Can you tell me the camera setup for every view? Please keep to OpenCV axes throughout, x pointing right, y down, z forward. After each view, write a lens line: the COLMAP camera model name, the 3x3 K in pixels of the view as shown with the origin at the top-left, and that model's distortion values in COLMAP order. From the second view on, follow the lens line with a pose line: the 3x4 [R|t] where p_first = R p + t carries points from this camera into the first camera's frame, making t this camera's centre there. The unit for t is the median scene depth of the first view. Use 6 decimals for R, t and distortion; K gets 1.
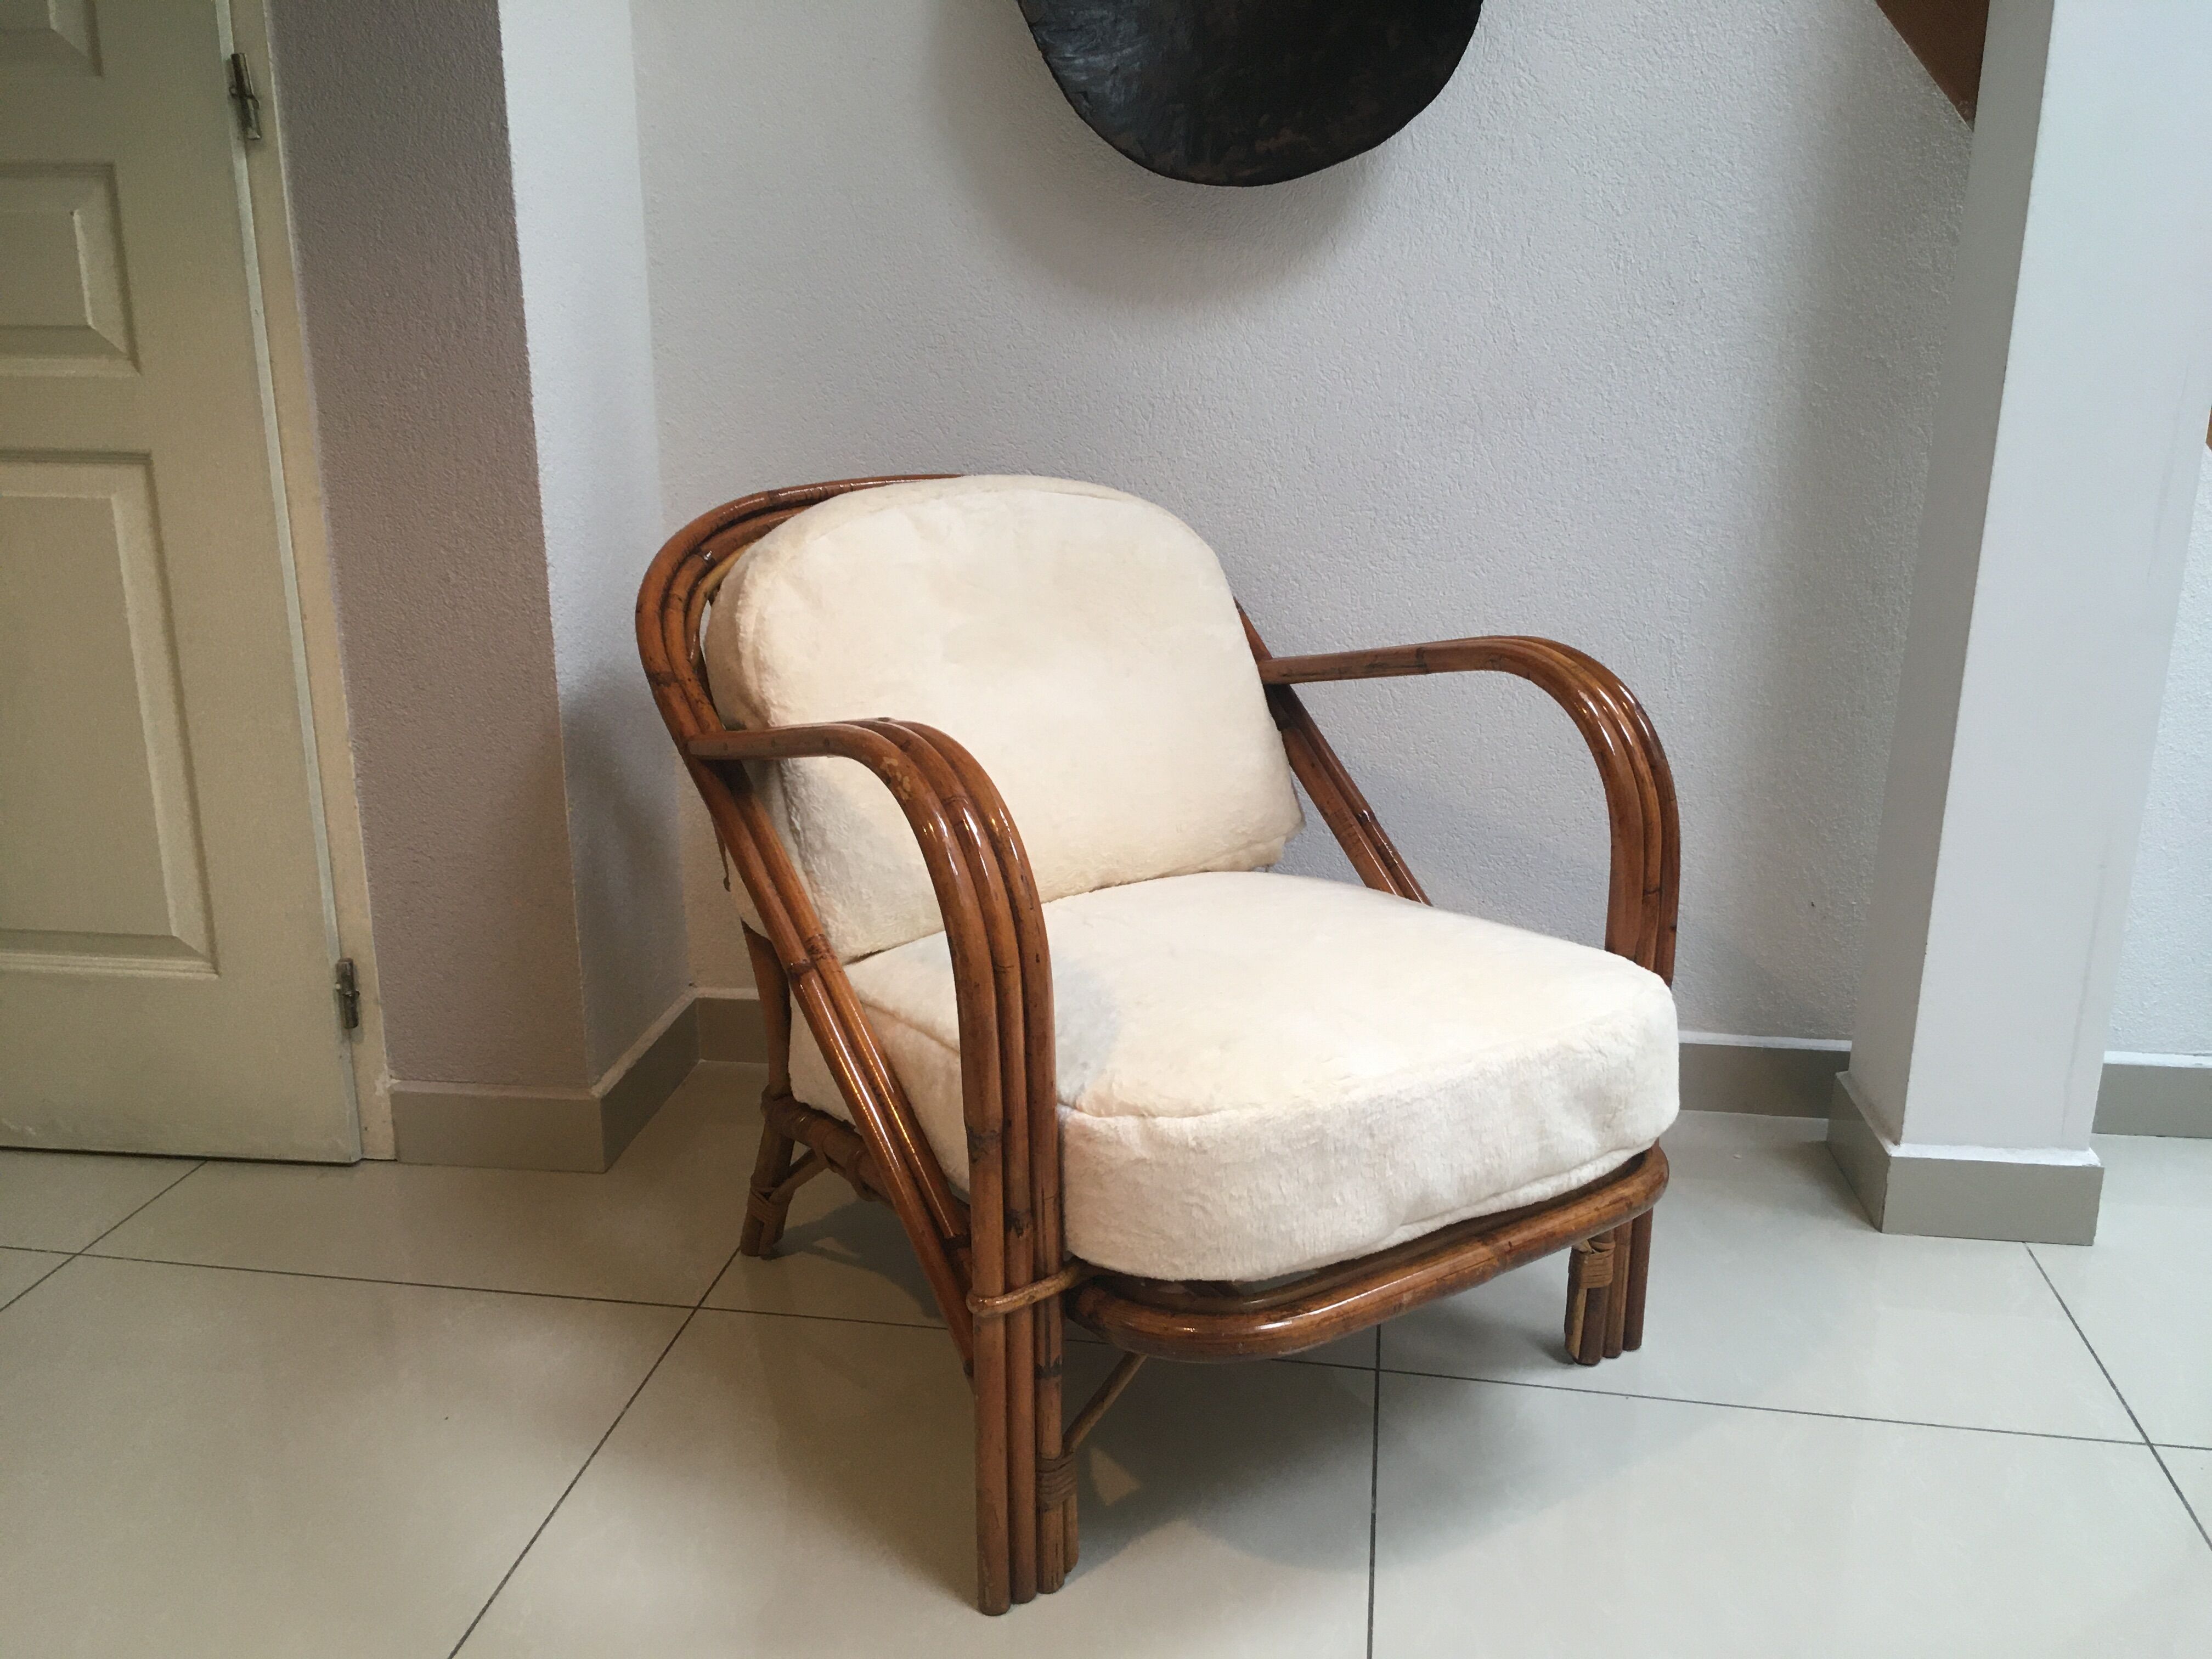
lens RADIAL K [[1855.8, 0, 1091.6], [0, 1855.8, 830.6], [0, 0, 1]] dist [0.107512, -0.166556]
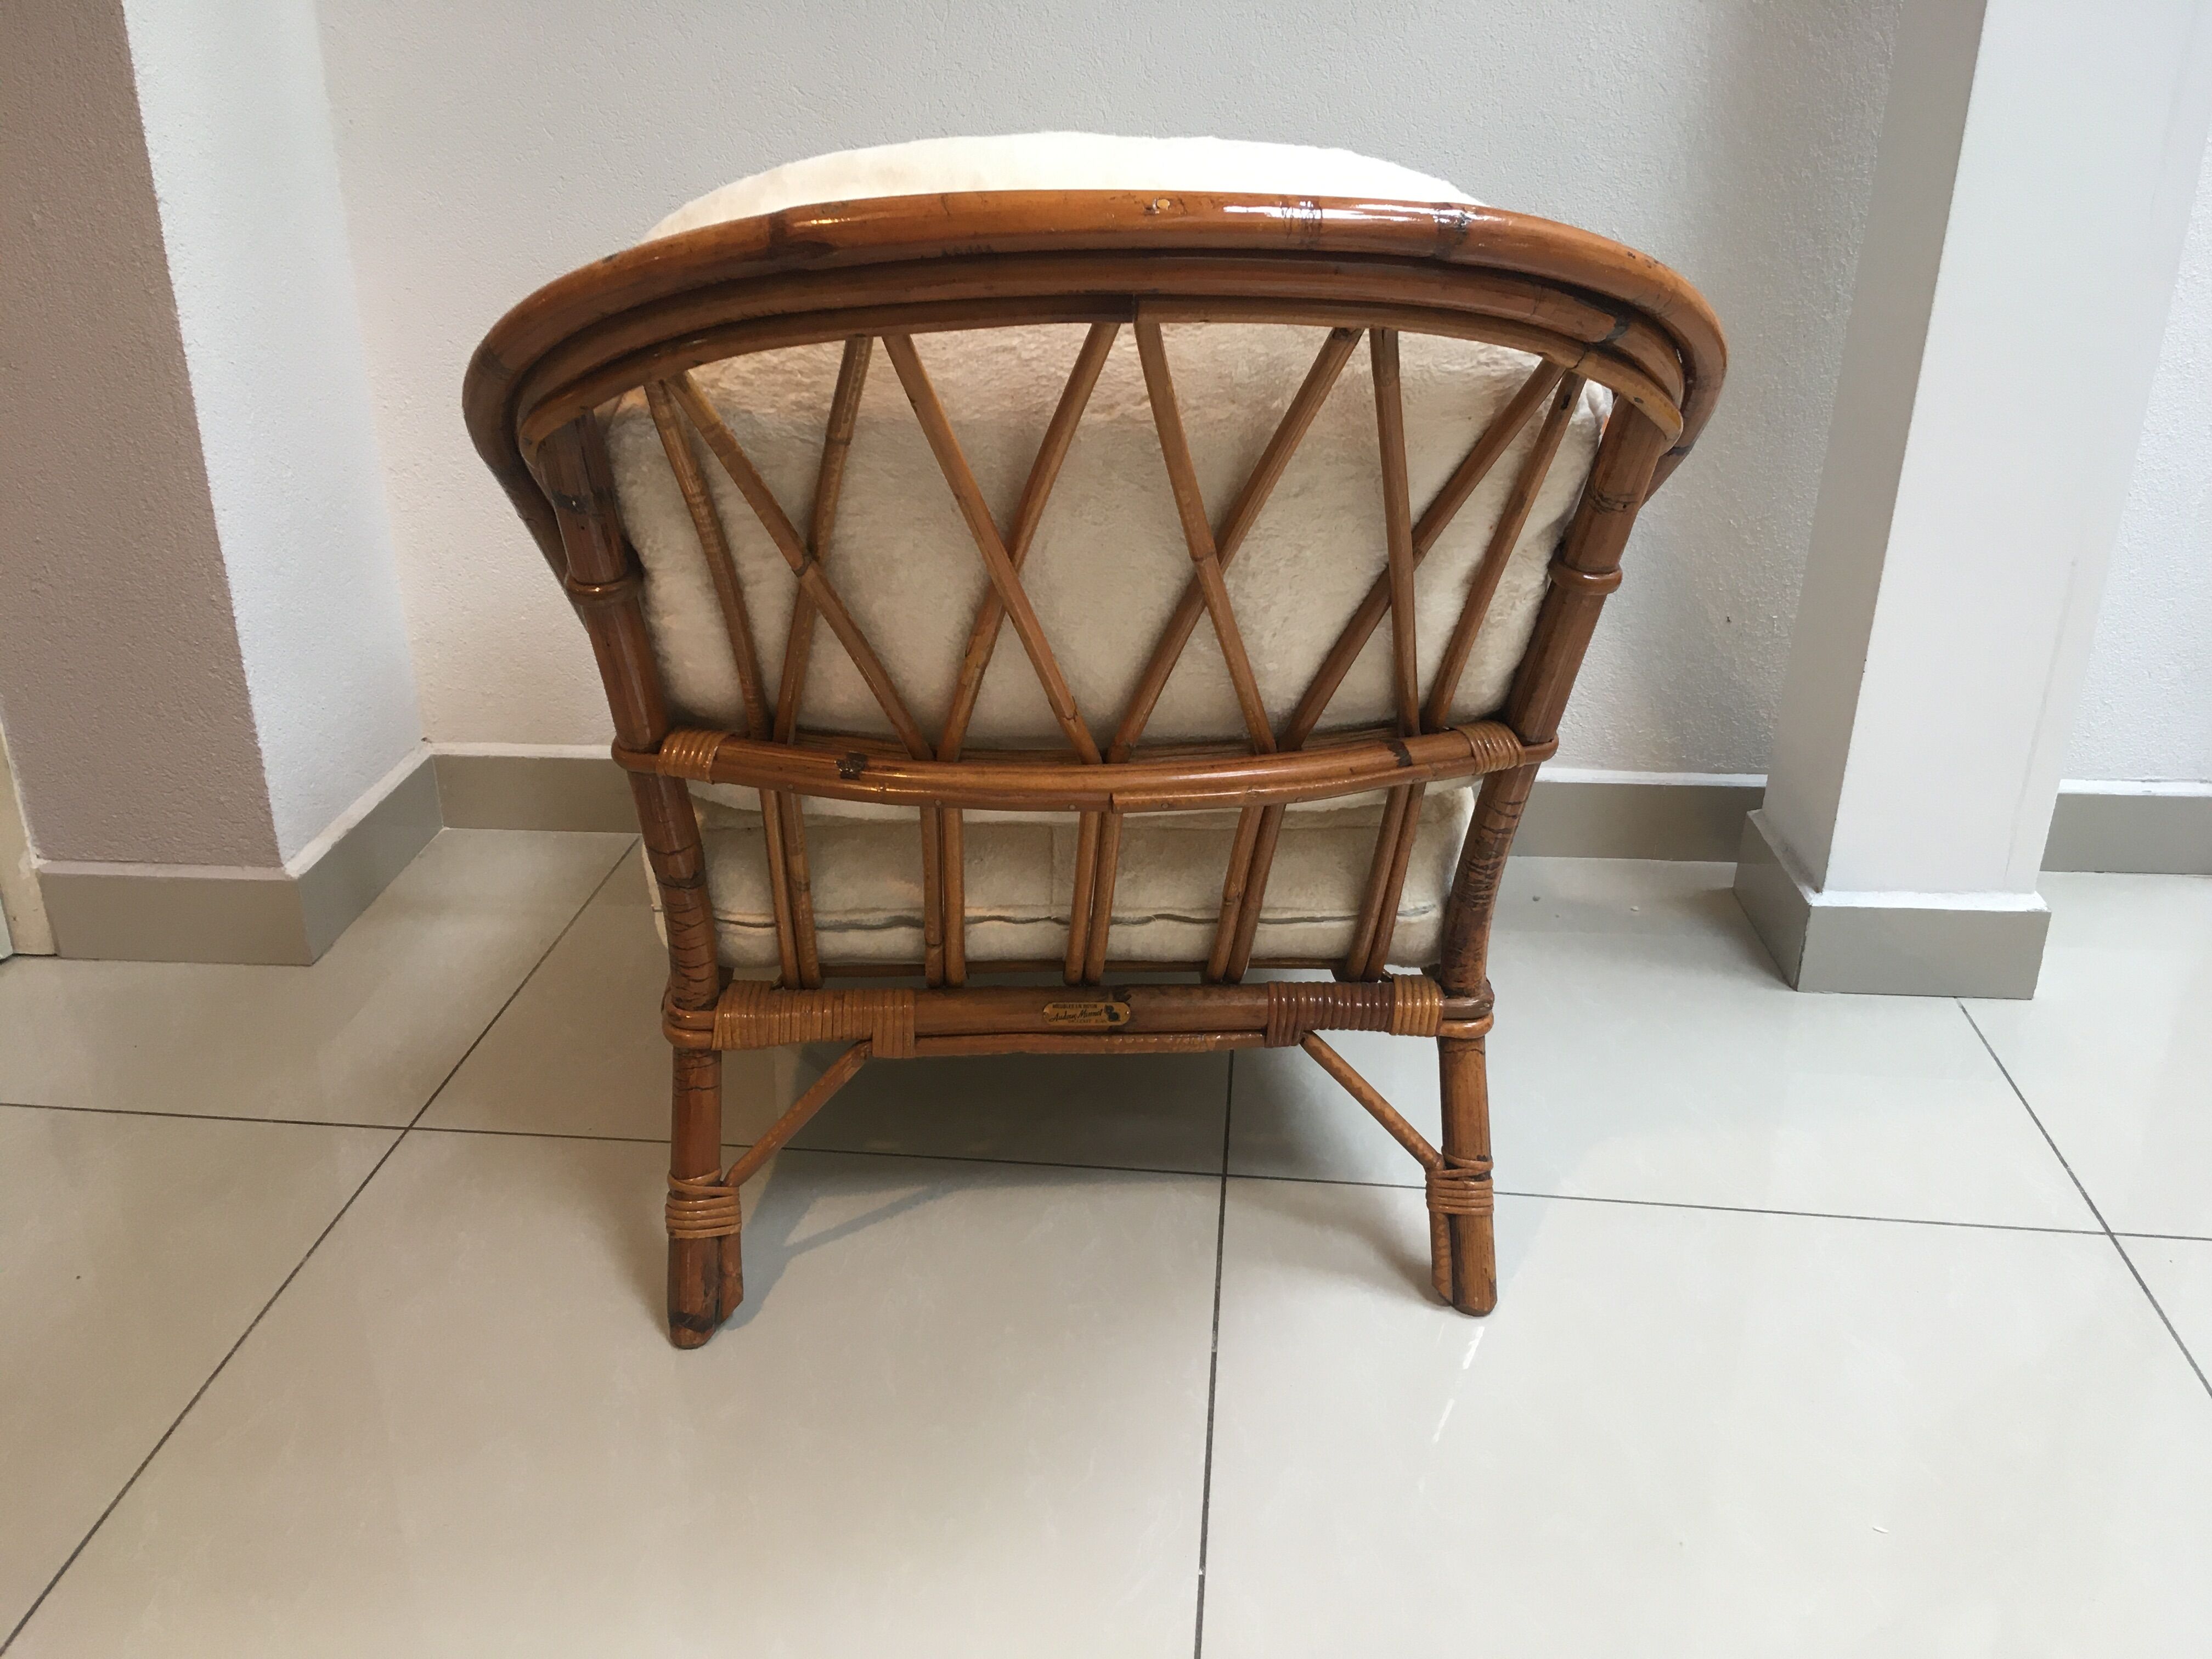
lens RADIAL K [[1865.3, 0, 1092.9], [0, 1865.3, 835.3], [0, 0, 1]] dist [0.108590, -0.175952]
pose [[0.997754, -0.023612, 0.062679, 0.038909], [0.014777, 0.990344, 0.137843, 0.015410], [-0.065328, -0.136607, 0.988469, 0.164950]]
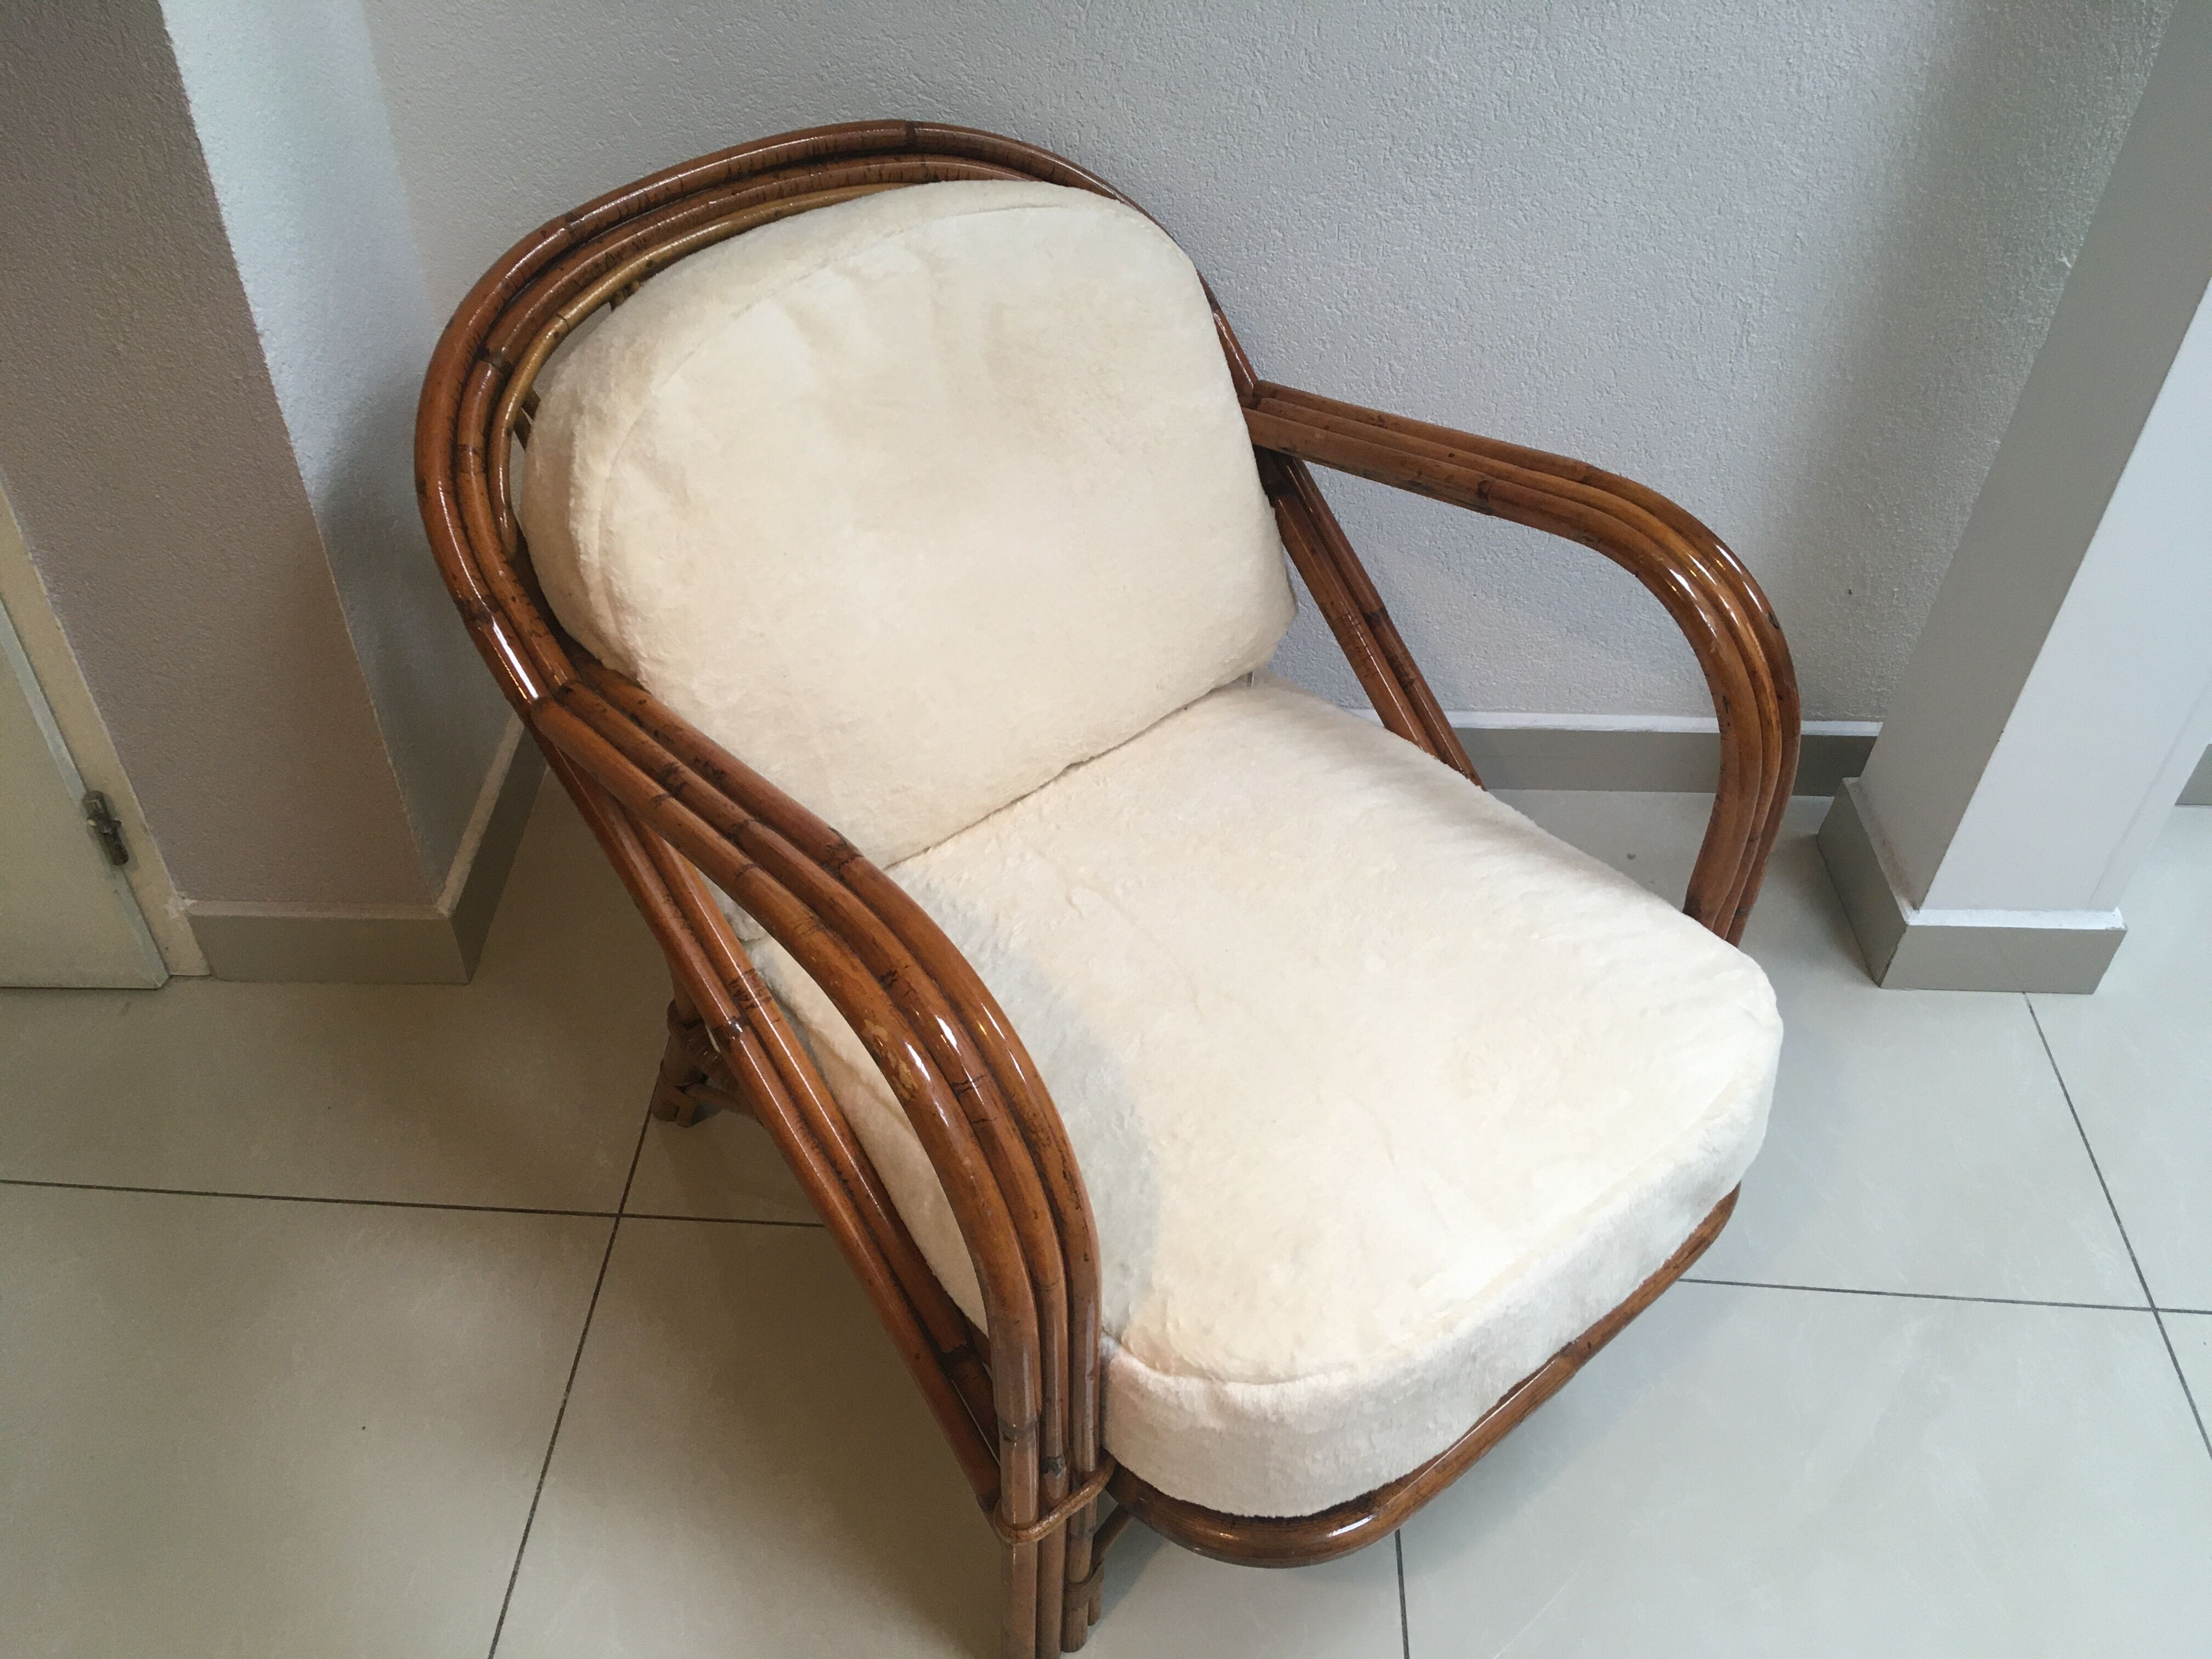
lens RADIAL K [[1865.3, 0, 1092.9], [0, 1865.3, 835.3], [0, 0, 1]] dist [0.108590, -0.175952]
pose [[0.993413, -0.058798, 0.098353, -0.060892], [0.007742, 0.890795, 0.454340, -0.292681], [-0.114327, -0.450586, 0.885382, 0.249619]]
